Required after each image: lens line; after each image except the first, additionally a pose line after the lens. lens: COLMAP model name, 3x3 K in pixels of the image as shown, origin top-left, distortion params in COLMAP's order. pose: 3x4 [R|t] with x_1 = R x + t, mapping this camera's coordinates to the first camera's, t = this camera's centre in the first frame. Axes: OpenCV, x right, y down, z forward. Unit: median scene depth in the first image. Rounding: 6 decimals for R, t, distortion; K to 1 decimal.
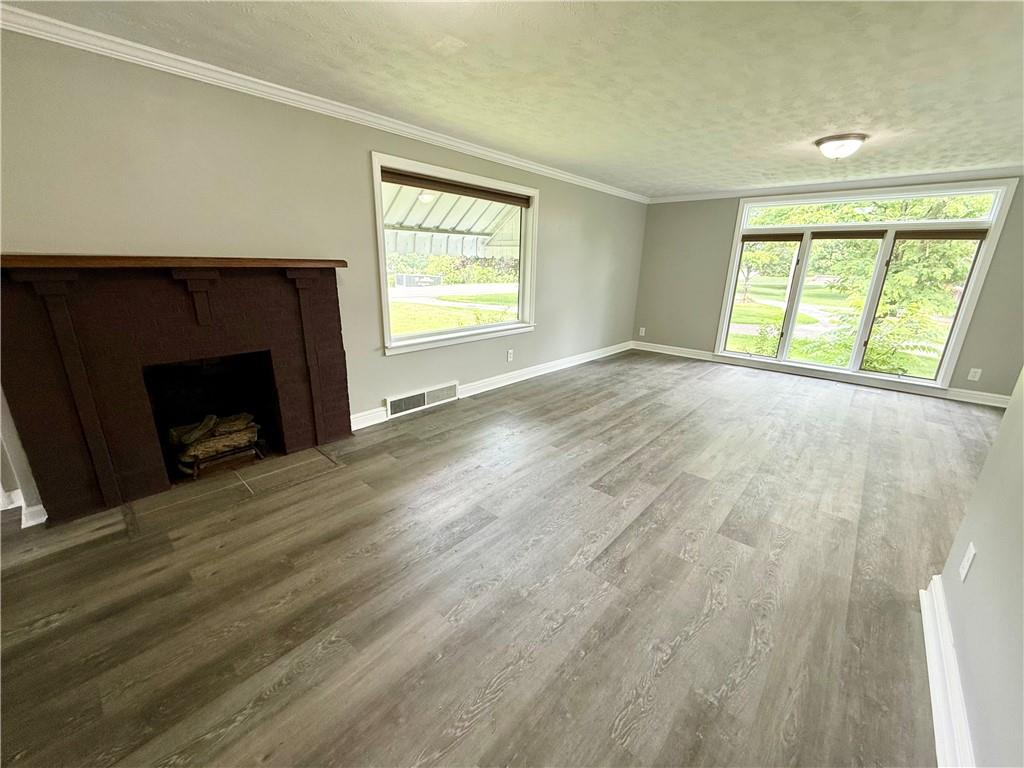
lens RADIAL K [[408.8, 0, 509.5], [0, 408.8, 385.0], [0, 0, 1]] dist [0.000351, -0.000581]
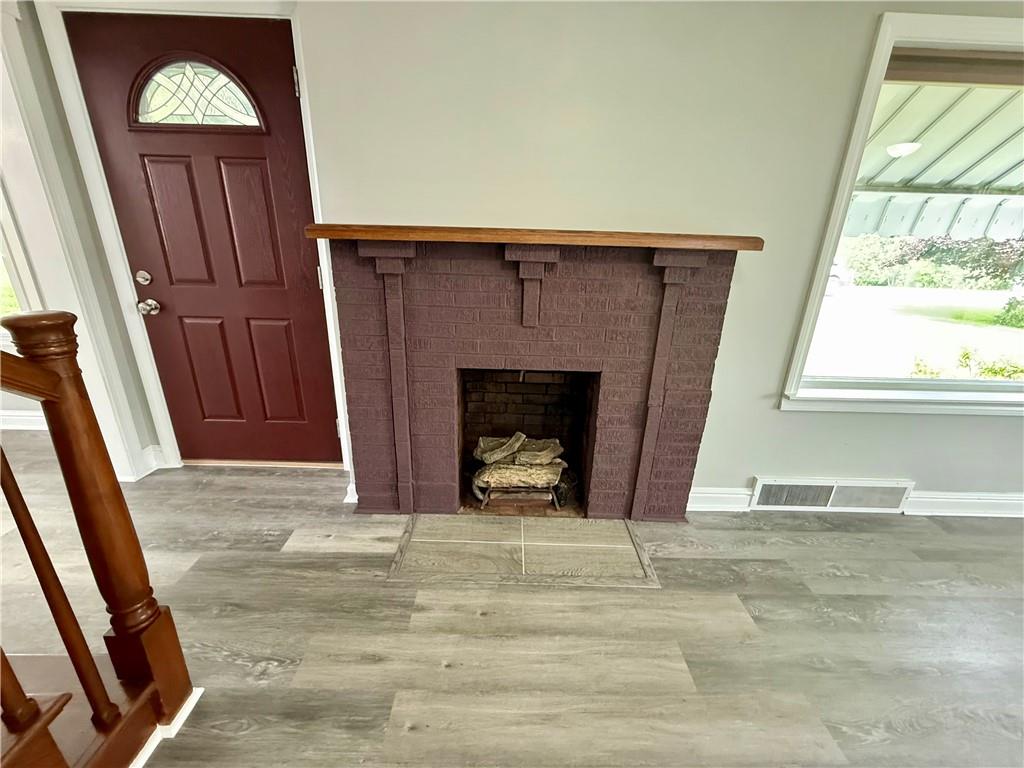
lens RADIAL K [[408.8, 0, 509.1], [0, 408.8, 386.1], [0, 0, 1]] dist [0.000351, -0.000581]
pose [[0.673546, 0.242318, -0.698296, -0.185071], [-0.227763, 0.966806, 0.115804, -0.092106], [0.703178, 0.081047, 0.706379, 0.365167]]
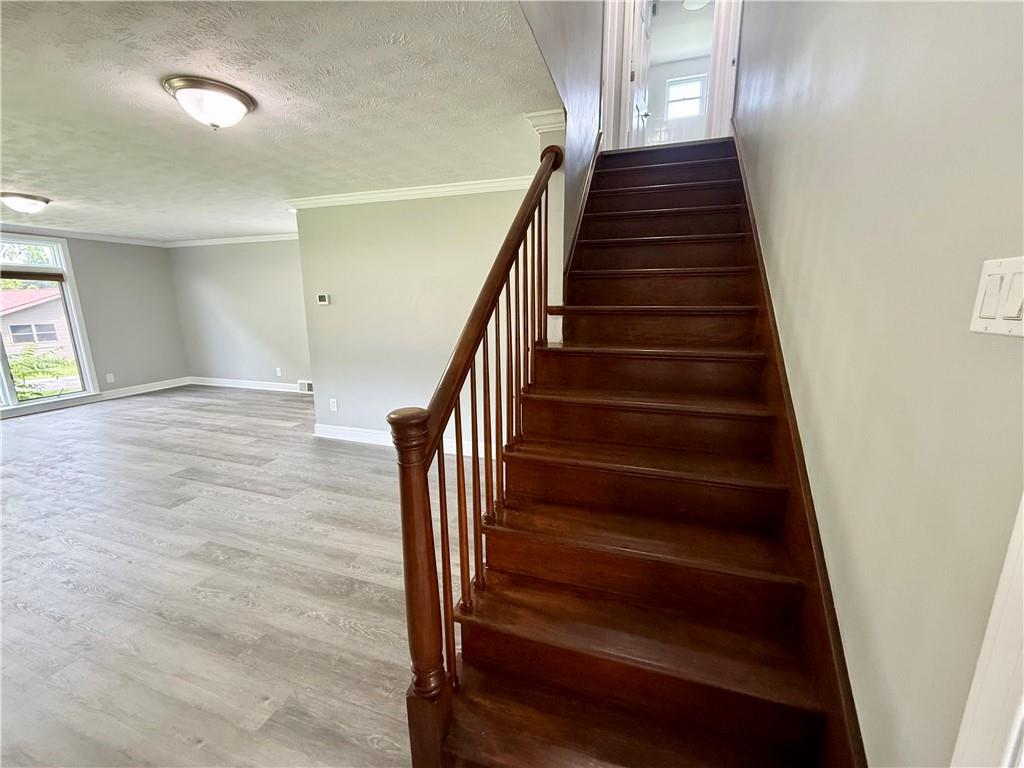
lens RADIAL K [[408.8, 0, 508.7], [0, 408.8, 384.3], [0, 0, 1]] dist [0.000351, -0.000581]
pose [[-0.393118, -0.204891, 0.896370, -0.889710], [0.264978, 0.908256, 0.323818, -0.138882], [-0.880480, 0.364817, -0.302760, 0.353207]]
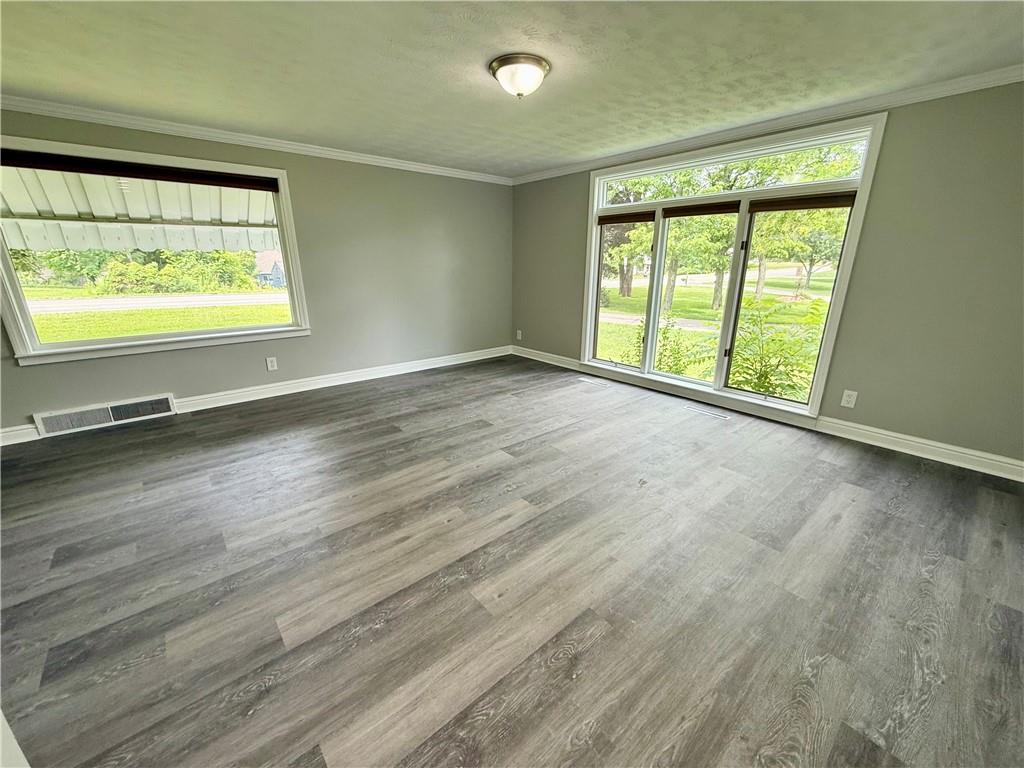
lens RADIAL K [[408.8, 0, 507.8], [0, 408.8, 385.5], [0, 0, 1]] dist [0.000351, -0.000581]
pose [[0.990140, 0.018472, -0.138857, 0.935281], [-0.018169, 0.999829, 0.003450, -0.057939], [0.138896, -0.000893, 0.990307, 0.313815]]
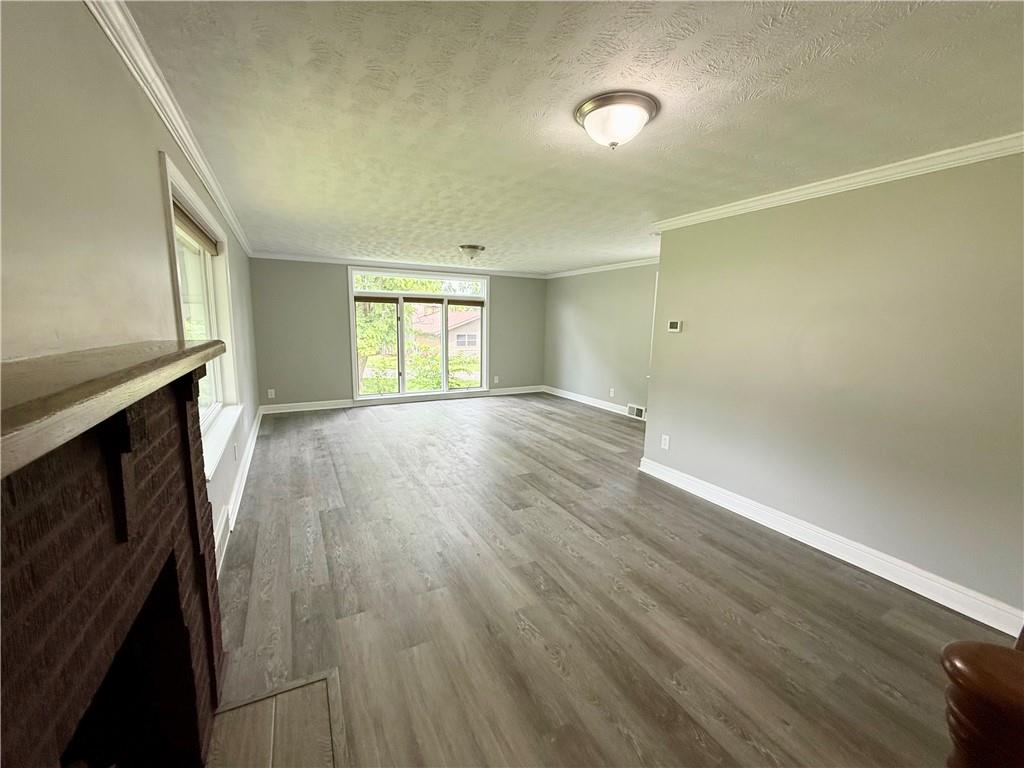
lens RADIAL K [[408.8, 0, 510.0], [0, 408.8, 385.2], [0, 0, 1]] dist [0.000351, -0.000581]
pose [[0.343700, -0.161662, 0.925060, -0.722208], [0.262146, 0.962428, 0.070794, -0.163709], [-0.901748, 0.218169, 0.373165, 0.404317]]
